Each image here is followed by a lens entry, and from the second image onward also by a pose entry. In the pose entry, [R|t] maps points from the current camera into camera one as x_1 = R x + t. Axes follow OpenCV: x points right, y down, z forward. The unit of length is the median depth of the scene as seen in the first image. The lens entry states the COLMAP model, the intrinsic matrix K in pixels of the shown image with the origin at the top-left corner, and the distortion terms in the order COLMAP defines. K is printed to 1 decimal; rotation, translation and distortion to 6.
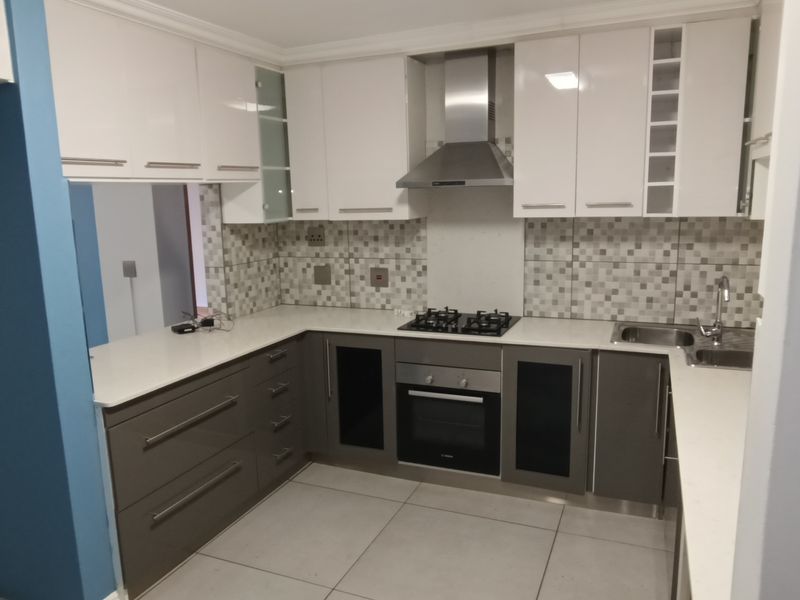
lens RADIAL K [[608.4, 0, 400.0], [0, 608.4, 300.0], [0, 0, 1]] dist [-0.025020, 0.002246]
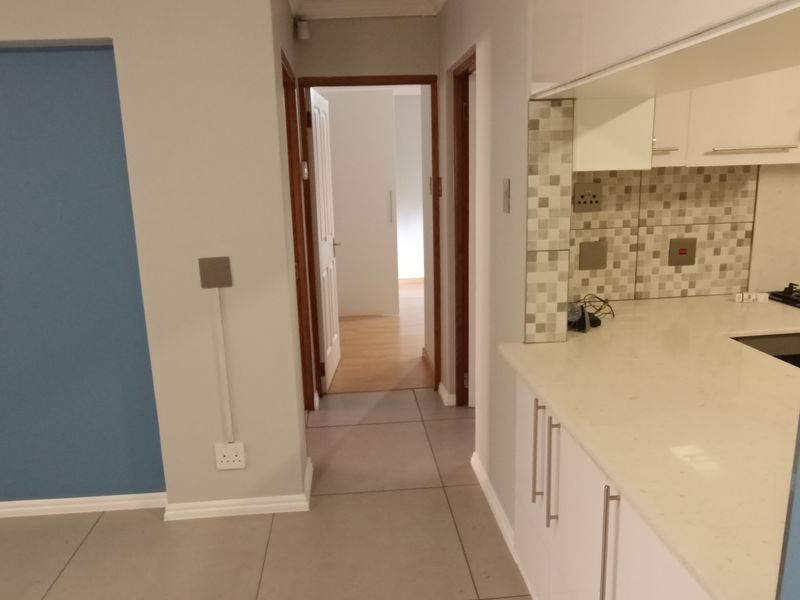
lens RADIAL K [[608.4, 0, 400.0], [0, 608.4, 300.0], [0, 0, 1]] dist [-0.025020, 0.002246]
pose [[0.882529, -0.102401, 0.458973, -0.646107], [0.090501, 0.994743, 0.047917, -0.044778], [-0.461467, -0.000751, 0.887157, 0.527337]]
